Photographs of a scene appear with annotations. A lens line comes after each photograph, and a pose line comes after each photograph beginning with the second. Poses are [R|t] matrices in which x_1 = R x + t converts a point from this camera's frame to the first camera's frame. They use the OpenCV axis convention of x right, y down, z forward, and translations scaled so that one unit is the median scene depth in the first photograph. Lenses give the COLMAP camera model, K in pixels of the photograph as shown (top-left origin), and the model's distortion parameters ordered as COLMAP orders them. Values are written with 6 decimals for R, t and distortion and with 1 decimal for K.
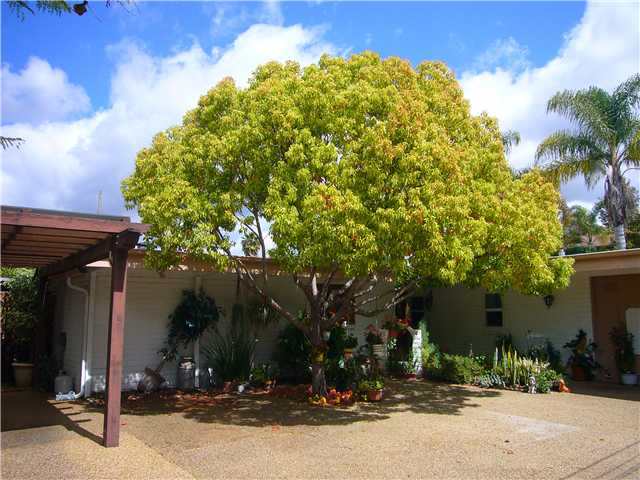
lens RADIAL K [[532.7, 0, 319.9], [0, 532.7, 238.7], [0, 0, 1]] dist [-0.040344, 0.012323]
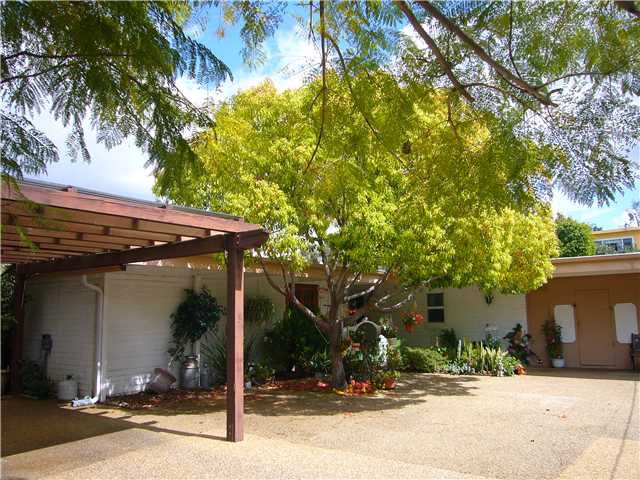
lens RADIAL K [[532.7, 0, 321.1], [0, 532.7, 241.3], [0, 0, 1]] dist [-0.040344, 0.012323]
pose [[0.954461, 0.030858, 0.296734, -0.317242], [-0.032185, 0.999482, -0.000412, 0.000686], [-0.296593, -0.009157, 0.954960, -0.015987]]
